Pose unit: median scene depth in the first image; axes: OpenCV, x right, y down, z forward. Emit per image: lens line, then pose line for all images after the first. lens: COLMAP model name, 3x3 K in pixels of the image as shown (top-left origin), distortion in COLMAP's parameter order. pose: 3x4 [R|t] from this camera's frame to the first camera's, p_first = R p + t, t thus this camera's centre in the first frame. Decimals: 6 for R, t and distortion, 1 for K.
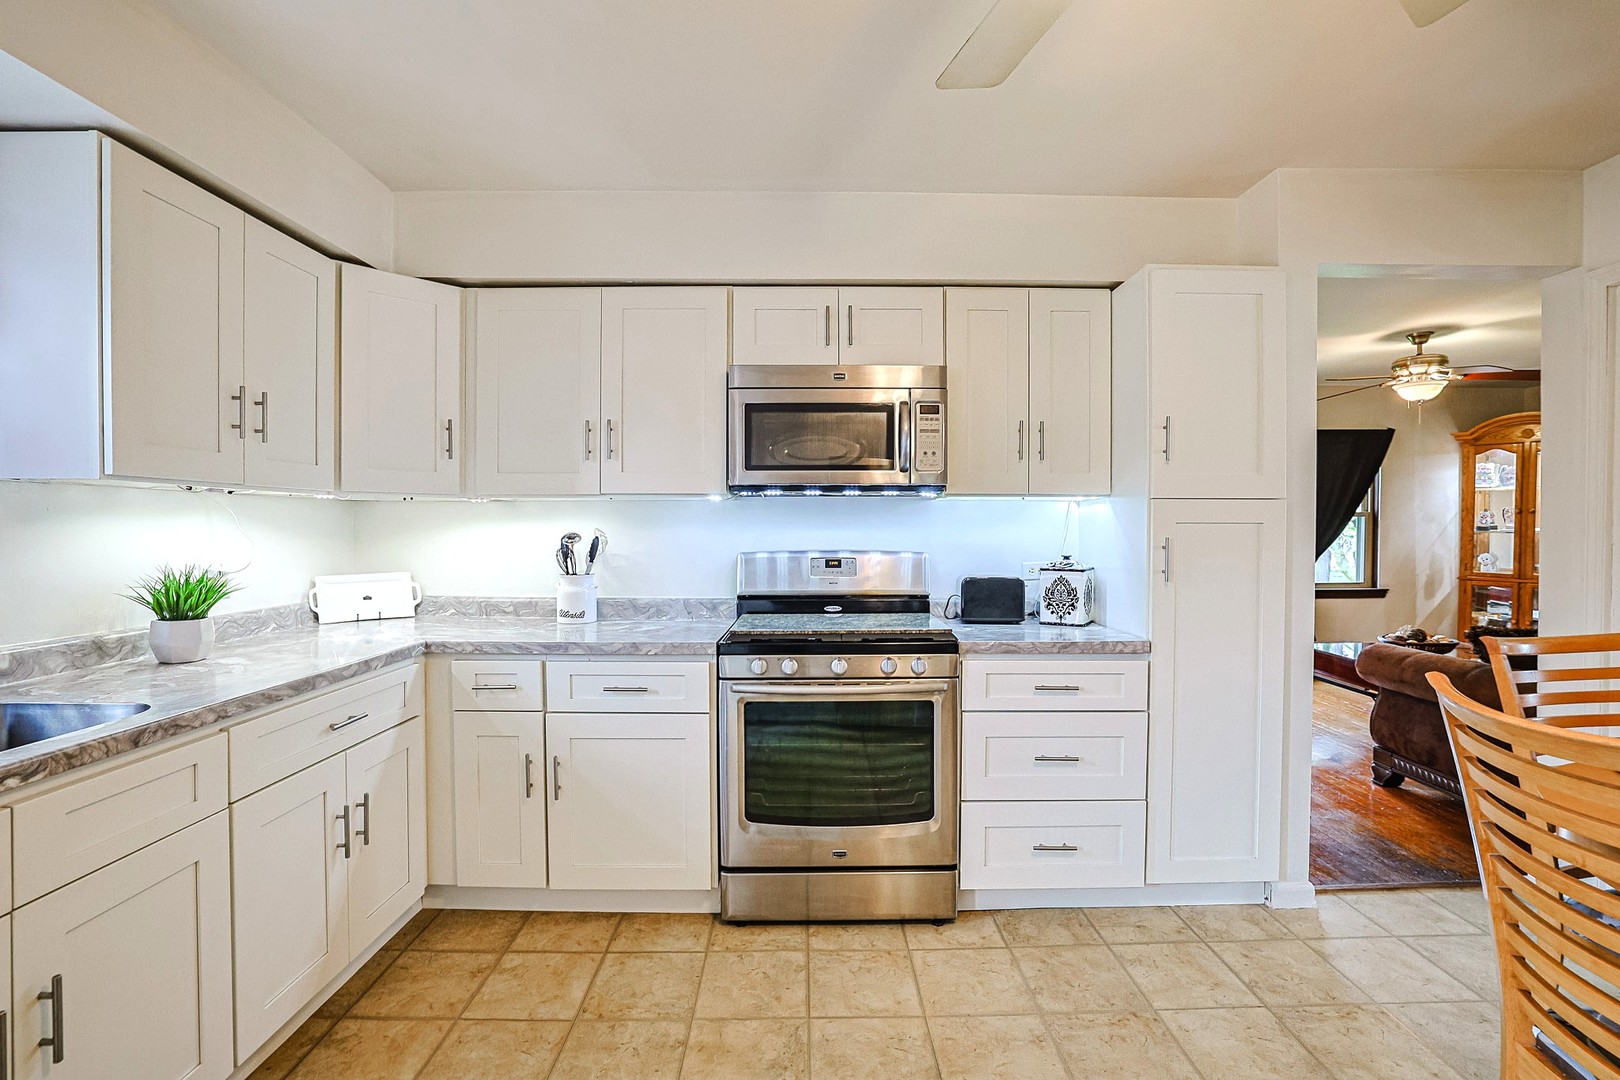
lens RADIAL K [[737.4, 0, 804.6], [0, 737.4, 539.1], [0, 0, 1]] dist [-0.031709, 0.002805]
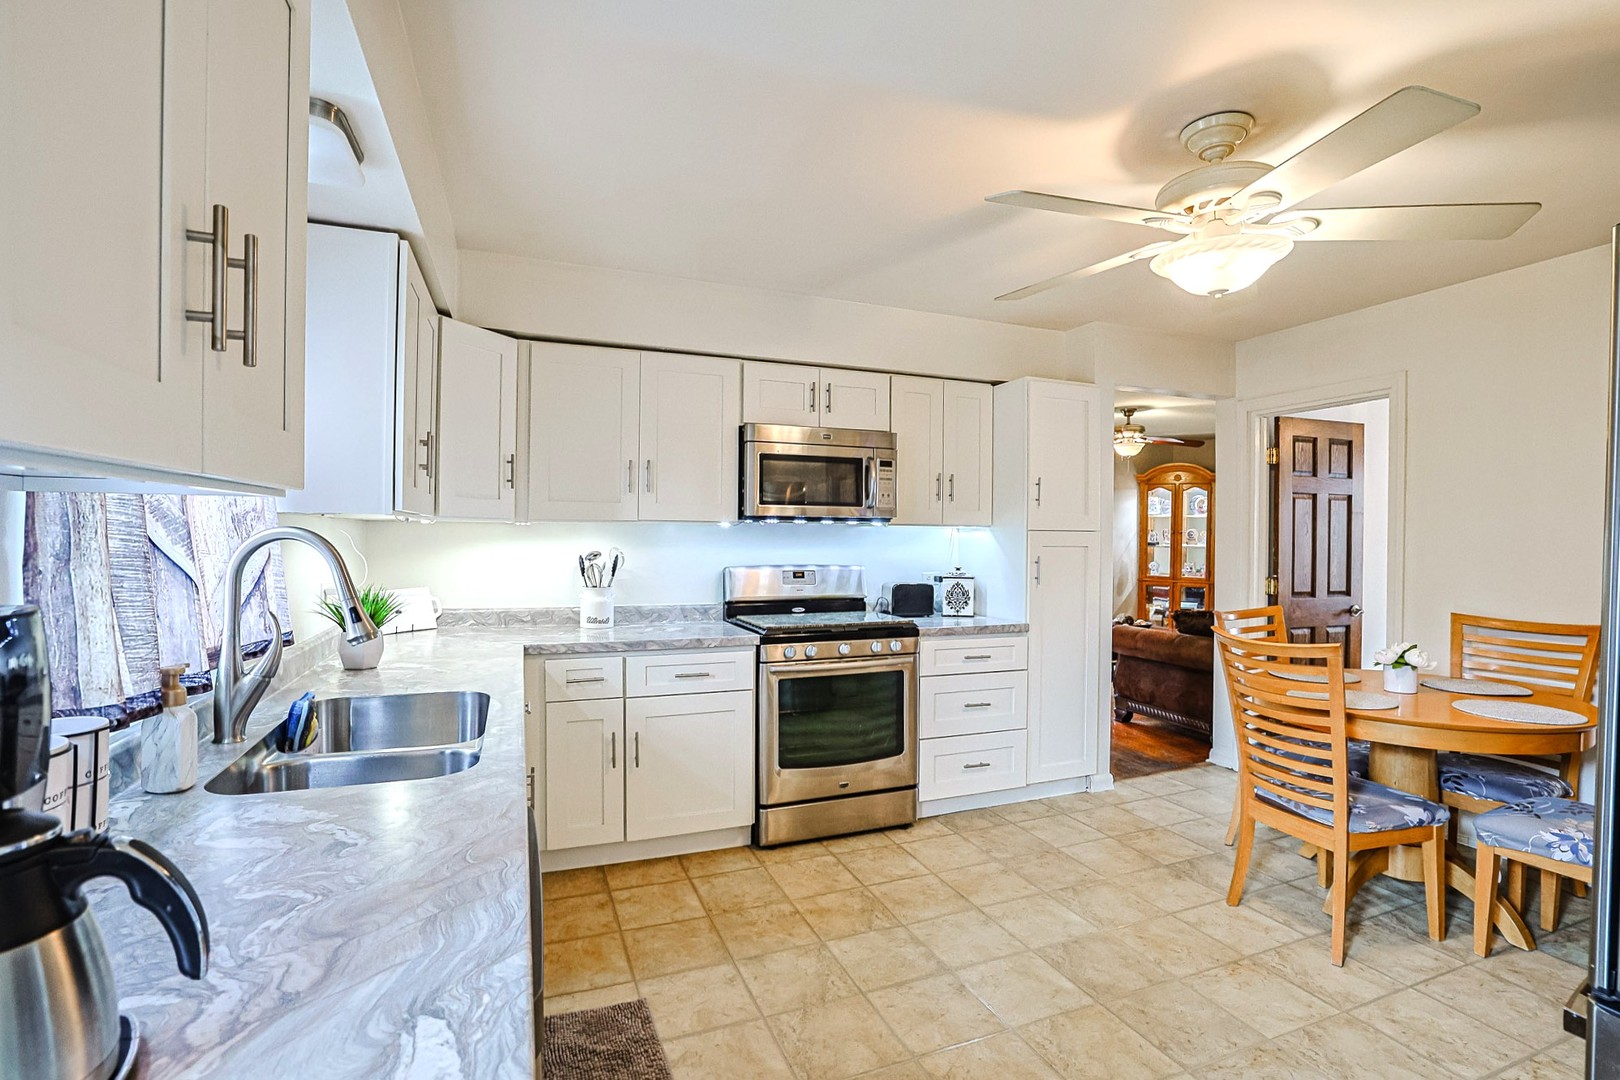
lens RADIAL K [[737.4, 0, 825.7], [0, 737.4, 544.0], [0, 0, 1]] dist [-0.031709, 0.002805]
pose [[0.931042, 0.003658, 0.364894, -0.465753], [-0.001710, 0.999983, -0.005661, -0.016625], [-0.364908, 0.004647, 0.931032, -0.265538]]
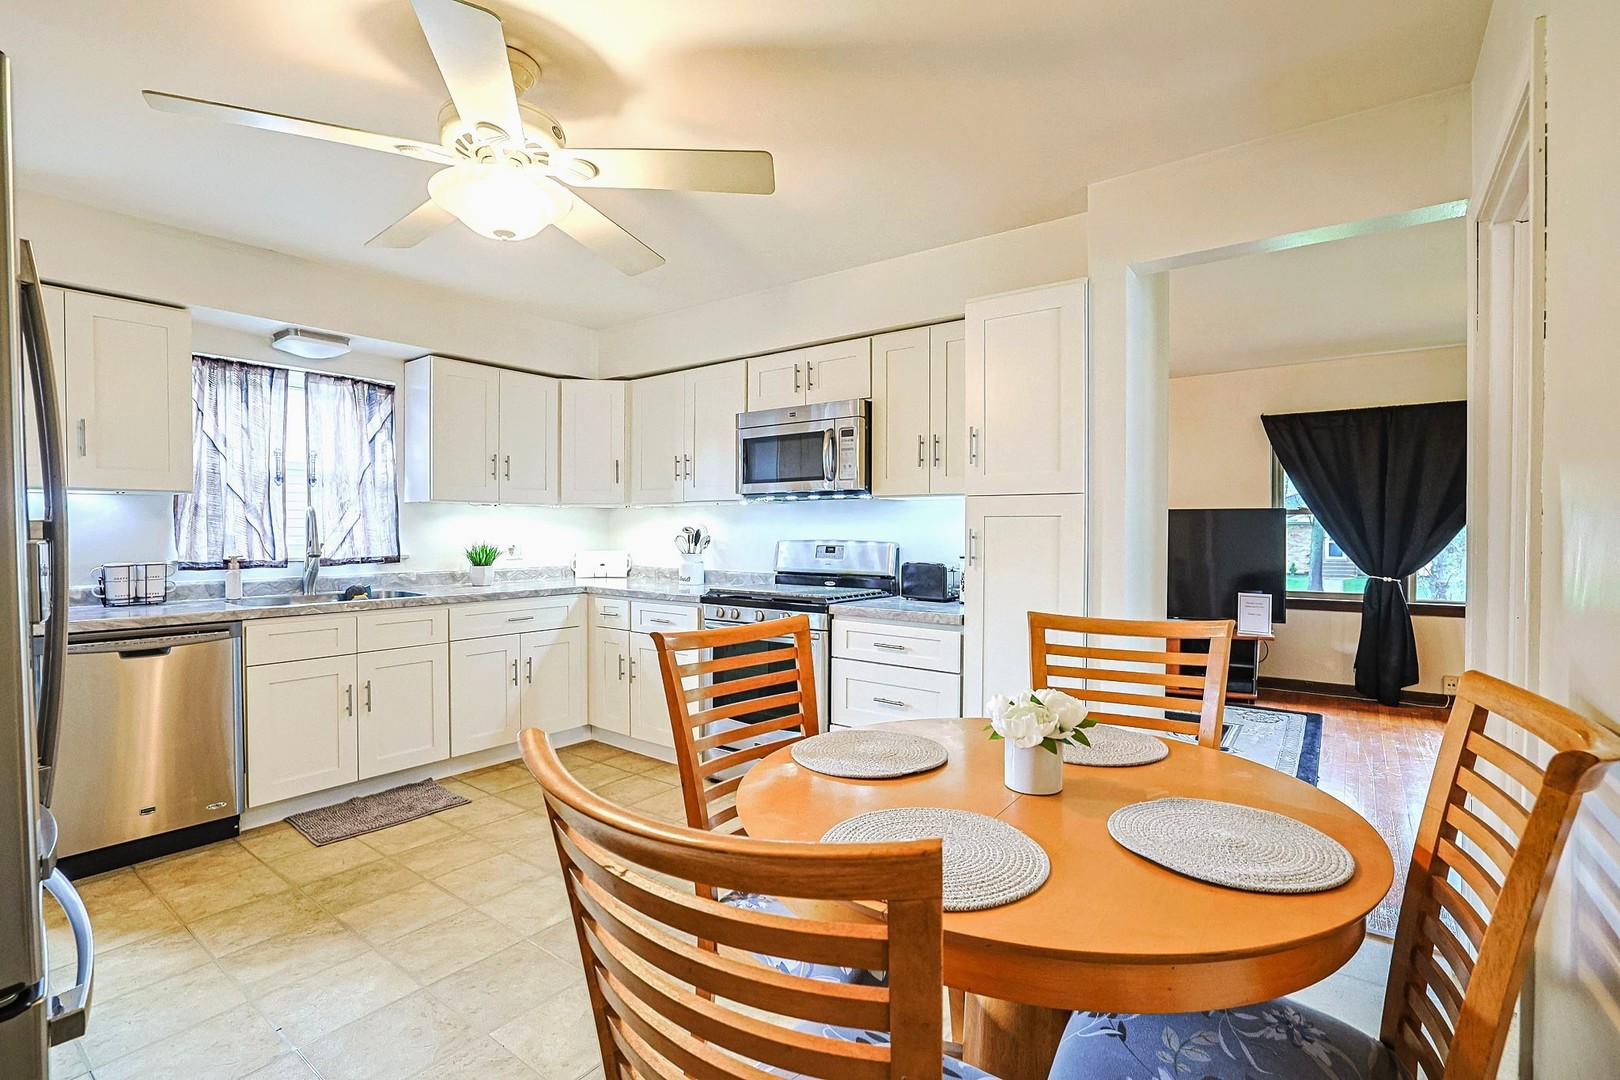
lens RADIAL K [[737.4, 0, 811.9], [0, 737.4, 535.2], [0, 0, 1]] dist [-0.031709, 0.002805]
pose [[0.798494, 0.007408, -0.601957, 0.952804], [-0.010772, 0.999940, -0.001982, 0.011783], [0.601906, 0.008067, 0.798526, -0.103802]]
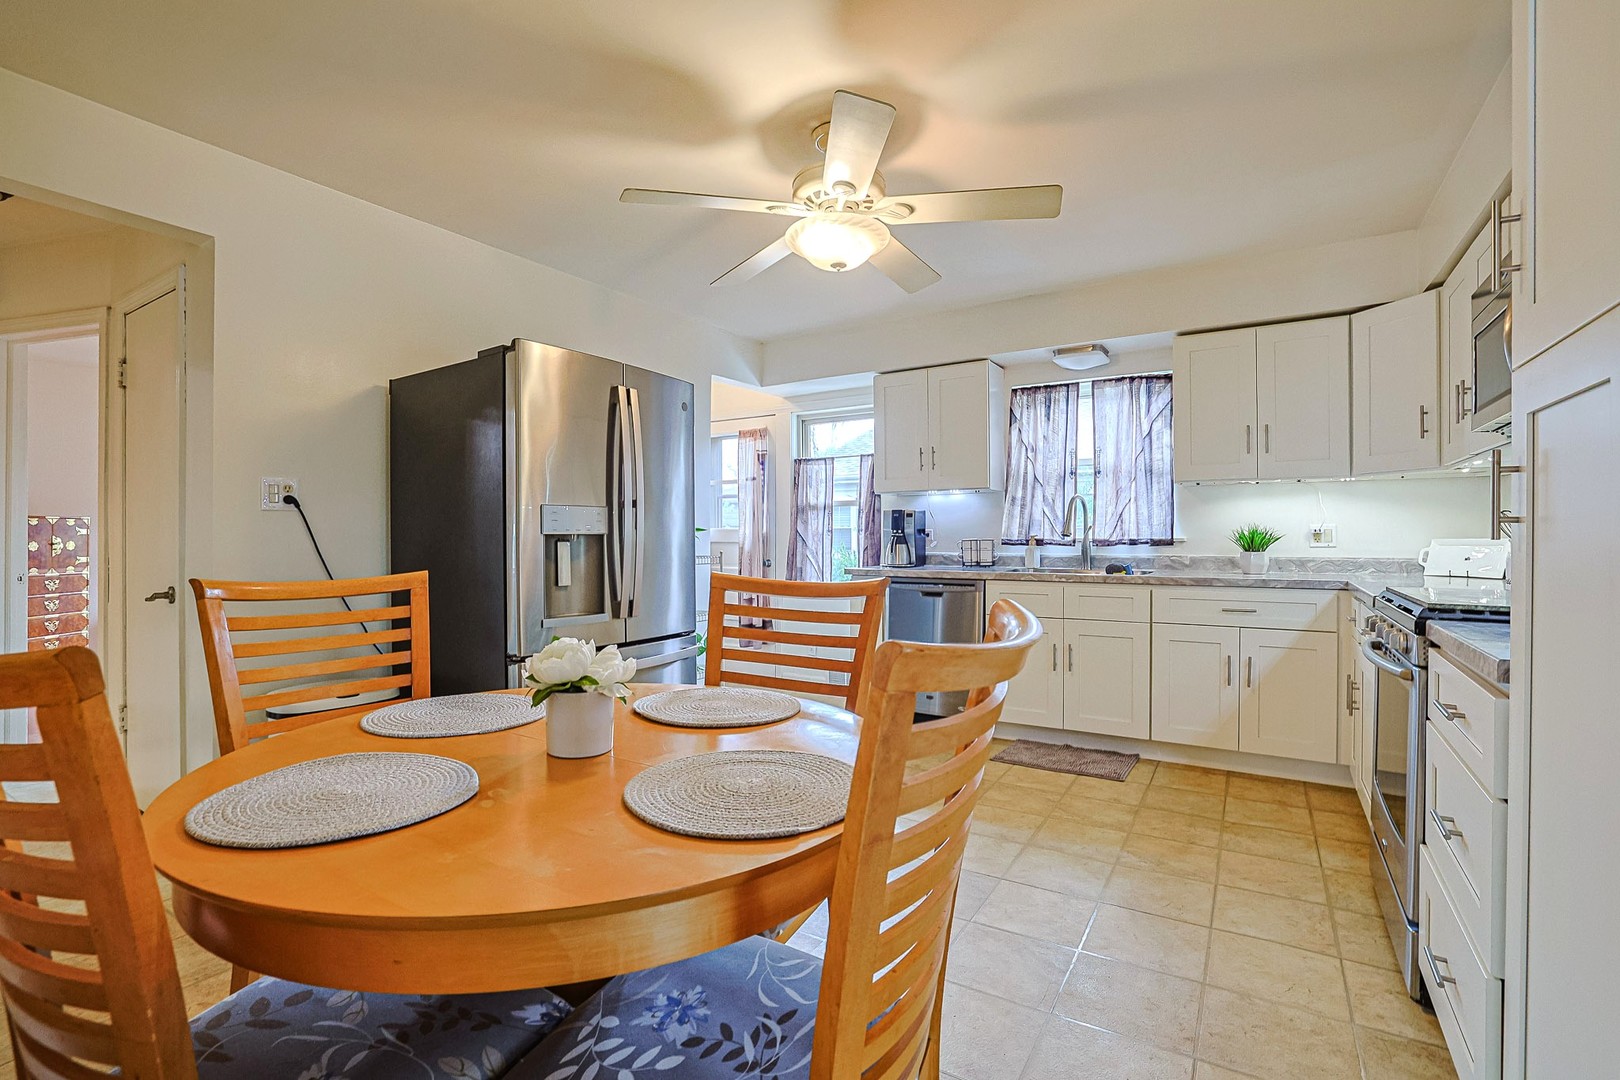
lens RADIAL K [[737.4, 0, 816.1], [0, 737.4, 538.6], [0, 0, 1]] dist [-0.031709, 0.002805]
pose [[-0.534283, 0.002855, -0.845301, 1.079322], [-0.010332, 0.999898, 0.009908, 0.054409], [0.845242, 0.014028, -0.534199, 0.830382]]
